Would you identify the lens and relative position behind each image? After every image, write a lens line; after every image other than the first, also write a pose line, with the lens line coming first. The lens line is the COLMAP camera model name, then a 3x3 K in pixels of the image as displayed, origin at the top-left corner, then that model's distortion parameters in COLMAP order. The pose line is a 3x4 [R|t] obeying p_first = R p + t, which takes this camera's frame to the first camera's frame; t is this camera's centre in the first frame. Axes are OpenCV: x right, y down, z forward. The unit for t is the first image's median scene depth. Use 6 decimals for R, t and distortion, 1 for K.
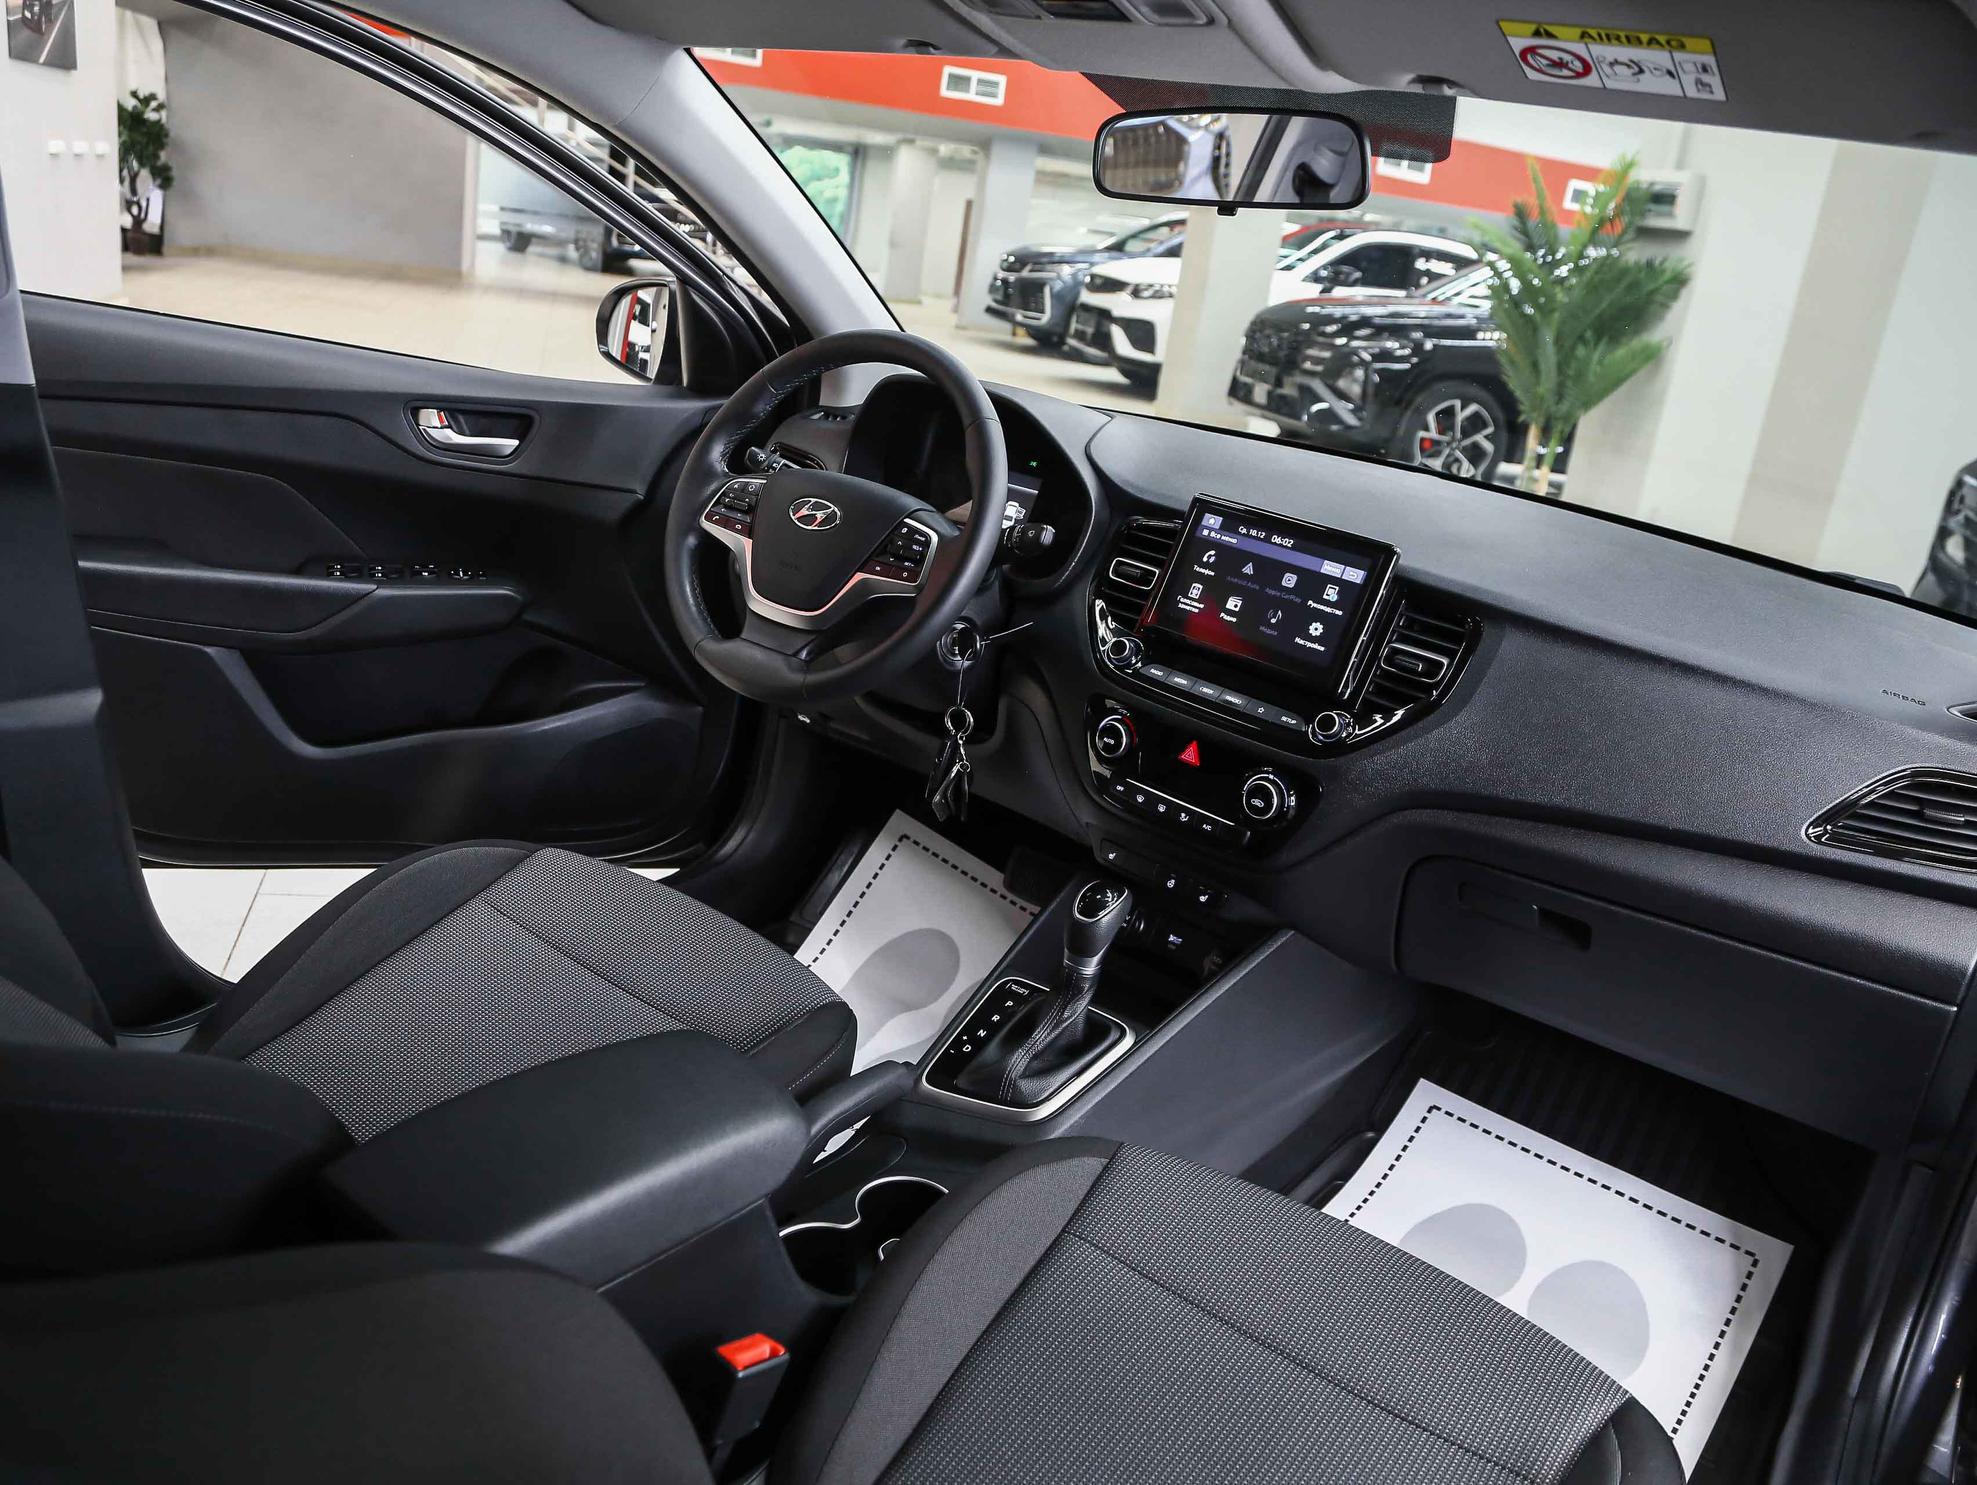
lens RADIAL K [[1323.1, 0, 987.6], [0, 1323.1, 707.9], [0, 0, 1]] dist [-0.114425, 0.001270]
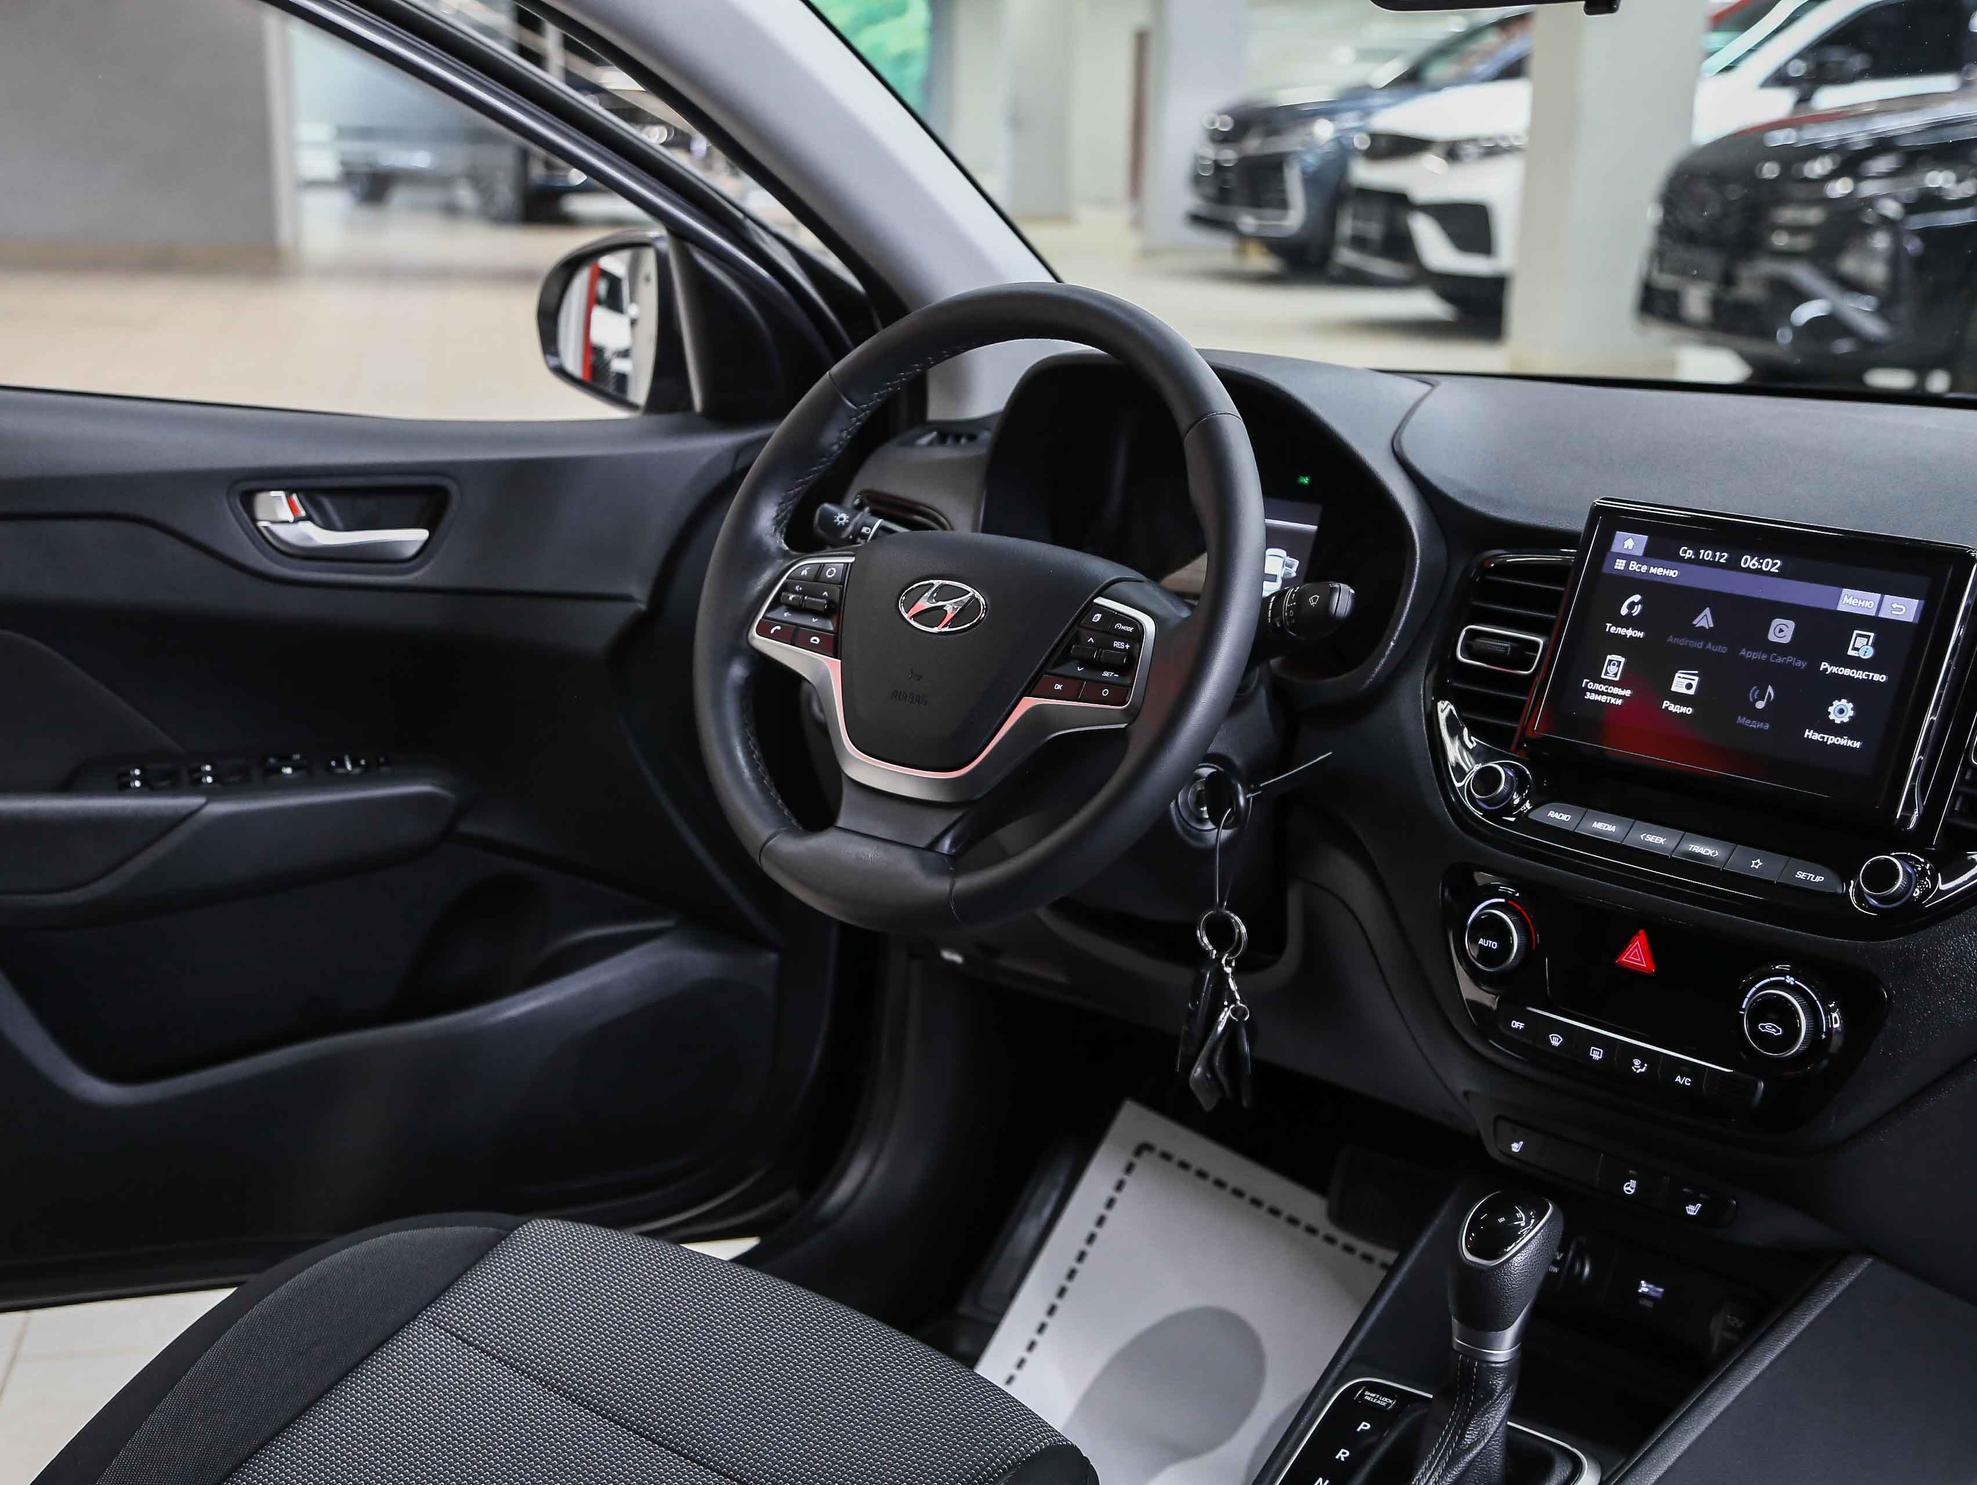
lens RADIAL K [[2497.1, 0, 988.5], [0, 2497.1, 742.5], [0, 0, 1]] dist [0.055380, 0.086951]
pose [[0.990638, -0.101003, -0.091846, -0.013600], [0.093330, 0.992058, -0.084324, 0.009483], [0.099634, 0.074962, 0.992196, -0.099886]]
